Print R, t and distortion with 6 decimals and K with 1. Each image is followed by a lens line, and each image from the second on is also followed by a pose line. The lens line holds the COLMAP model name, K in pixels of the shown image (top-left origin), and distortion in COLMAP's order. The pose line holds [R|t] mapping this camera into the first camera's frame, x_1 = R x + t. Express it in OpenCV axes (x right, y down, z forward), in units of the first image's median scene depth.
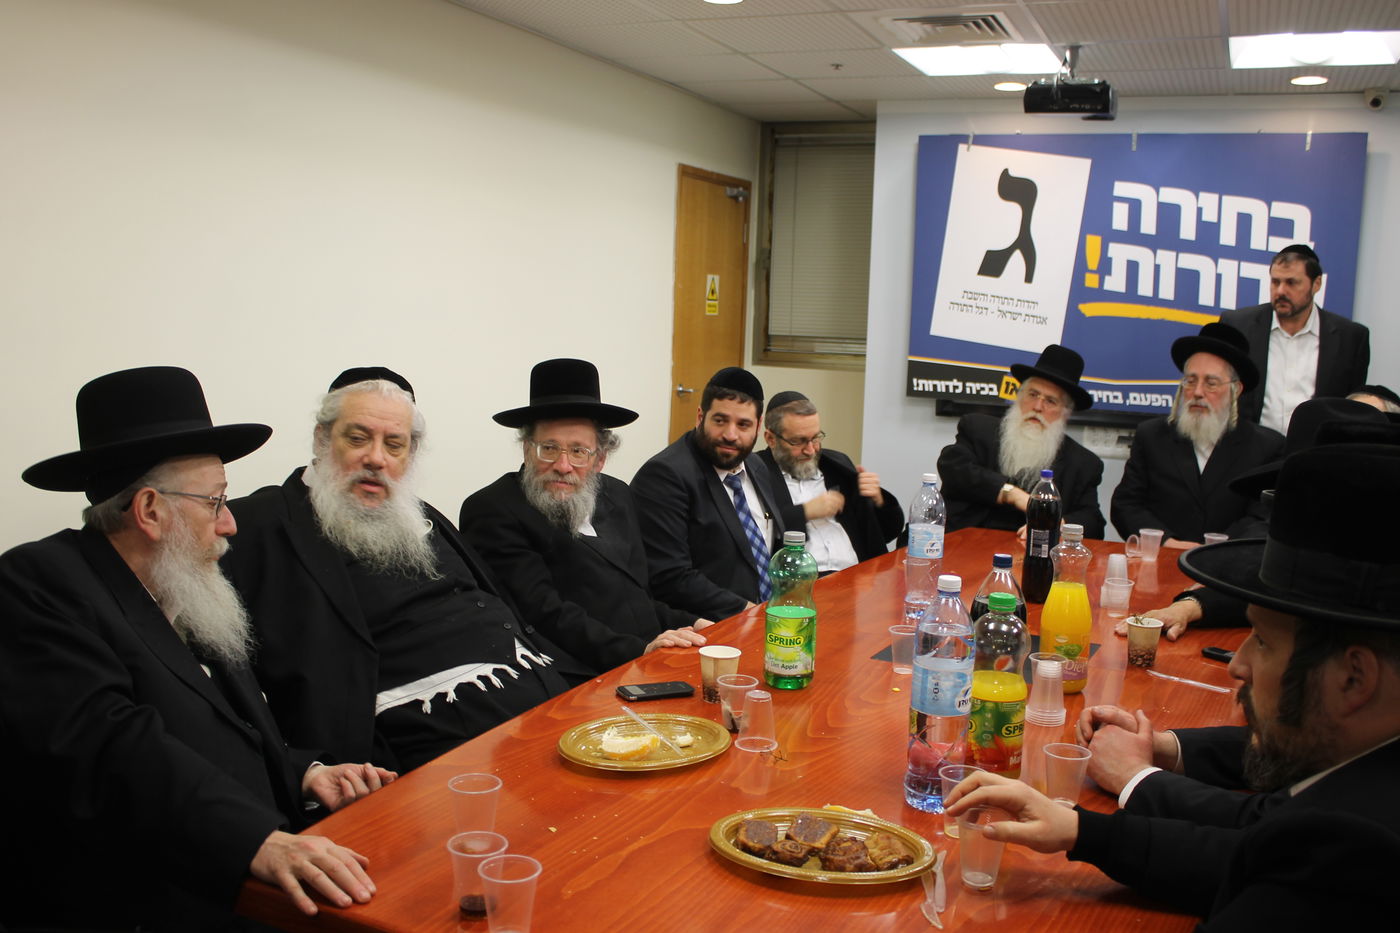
lens RADIAL K [[1284.4, 0, 721.9], [0, 1284.4, 445.7], [0, 0, 1]] dist [-0.079478, 0.000000]
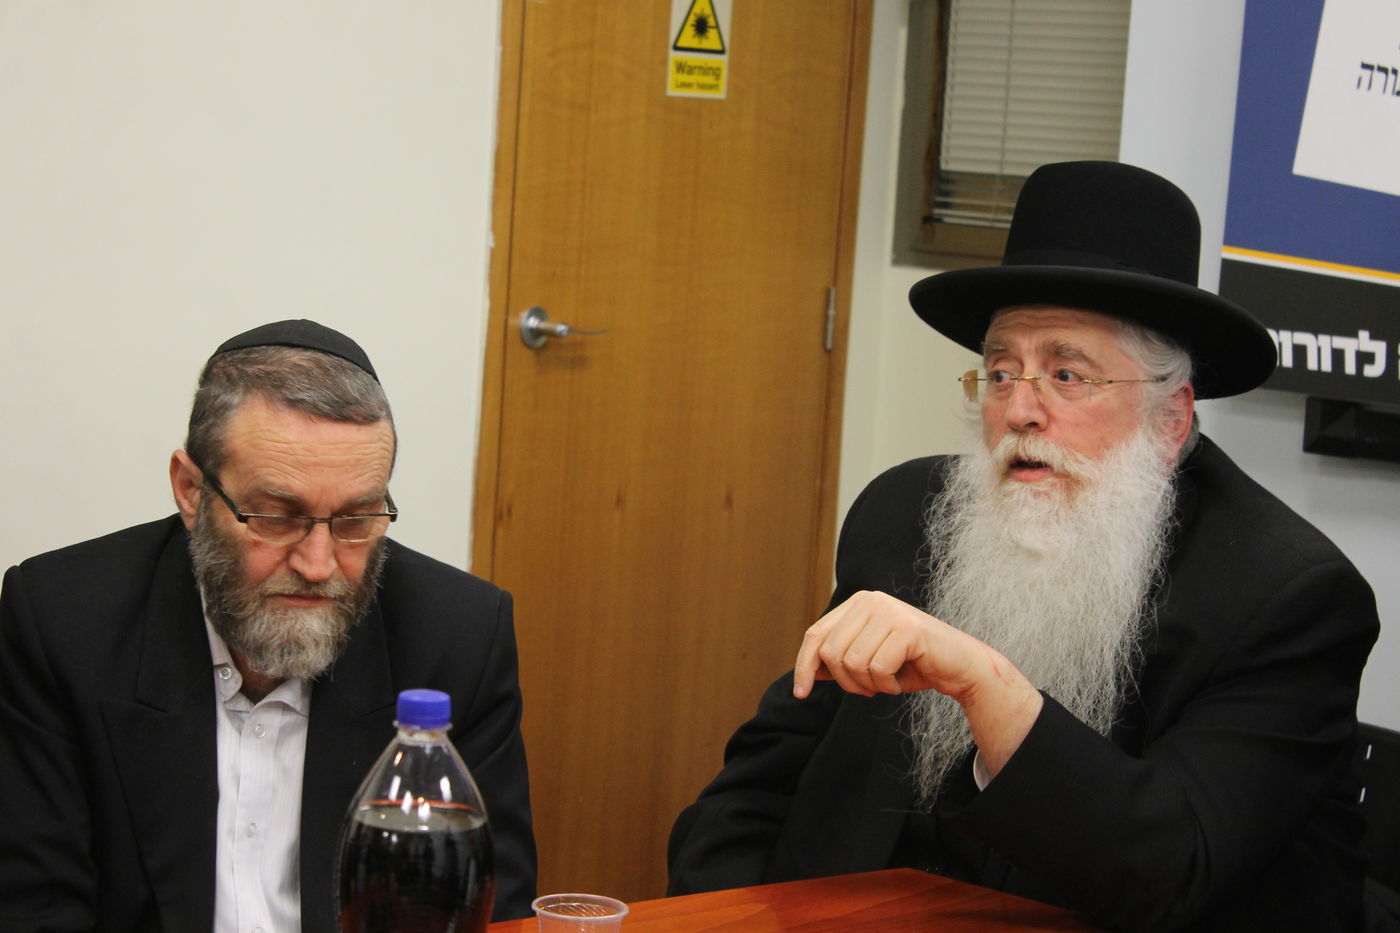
lens RADIAL K [[3337.8, 0, 749.3], [0, 3337.8, 463.4], [0, 0, 1]] dist [0.267548, 0.000000]
pose [[0.967356, 0.054509, -0.247489, 0.255929], [-0.056257, 0.998416, 0.000007, -0.014900], [0.247098, 0.013917, 0.968891, 0.241065]]
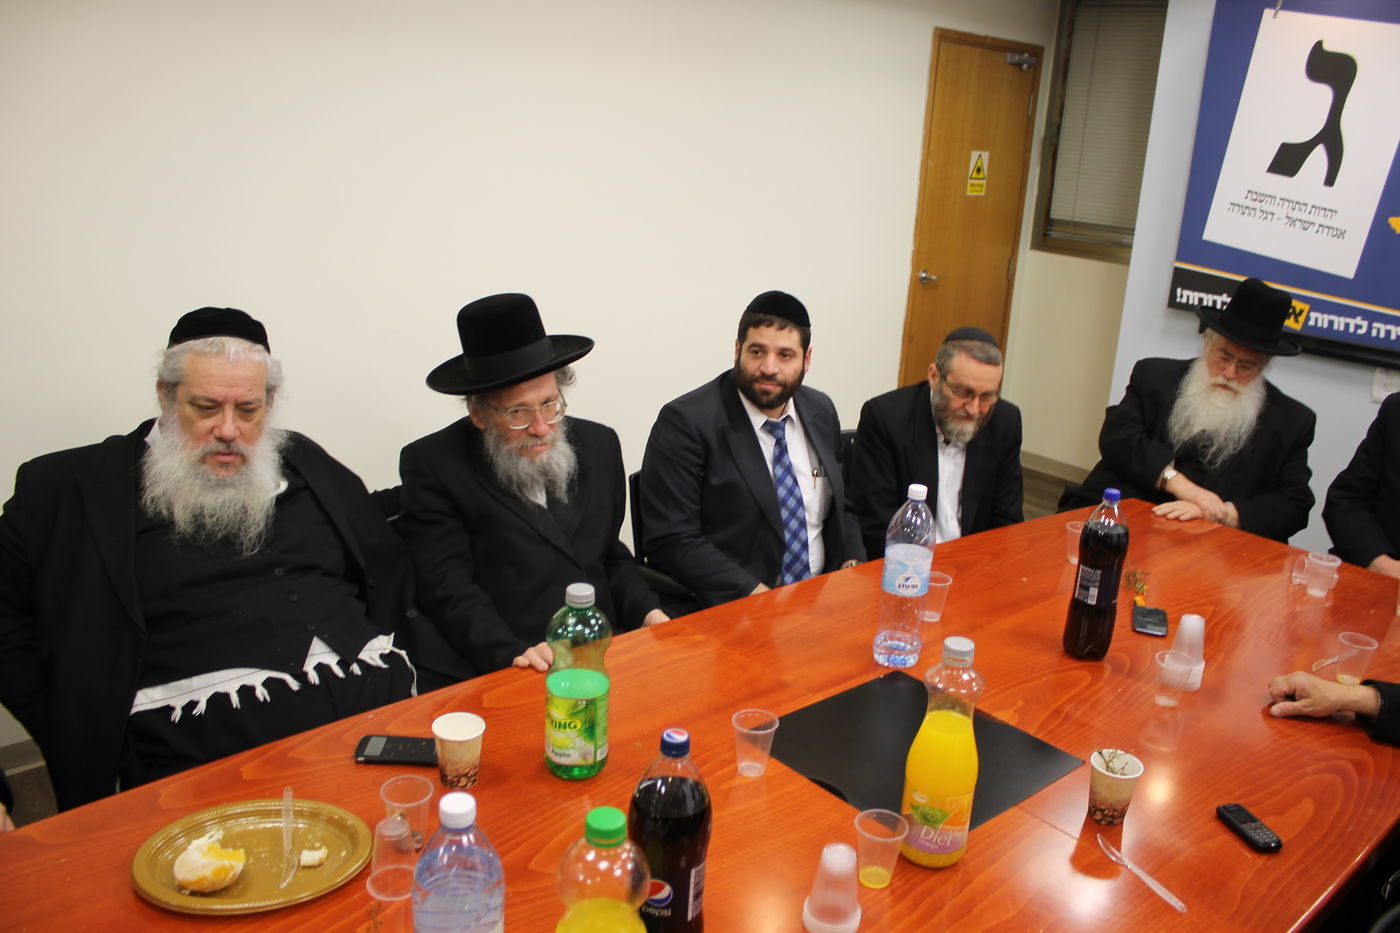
lens RADIAL K [[1167.6, 0, 718.4], [0, 1167.6, 468.5], [0, 0, 1]] dist [-0.157738, 0.132556]
pose [[0.930597, 0.129584, -0.342342, 0.152518], [-0.069691, 0.980857, 0.181832, -0.055825], [0.359351, -0.145354, 0.921813, 0.175660]]
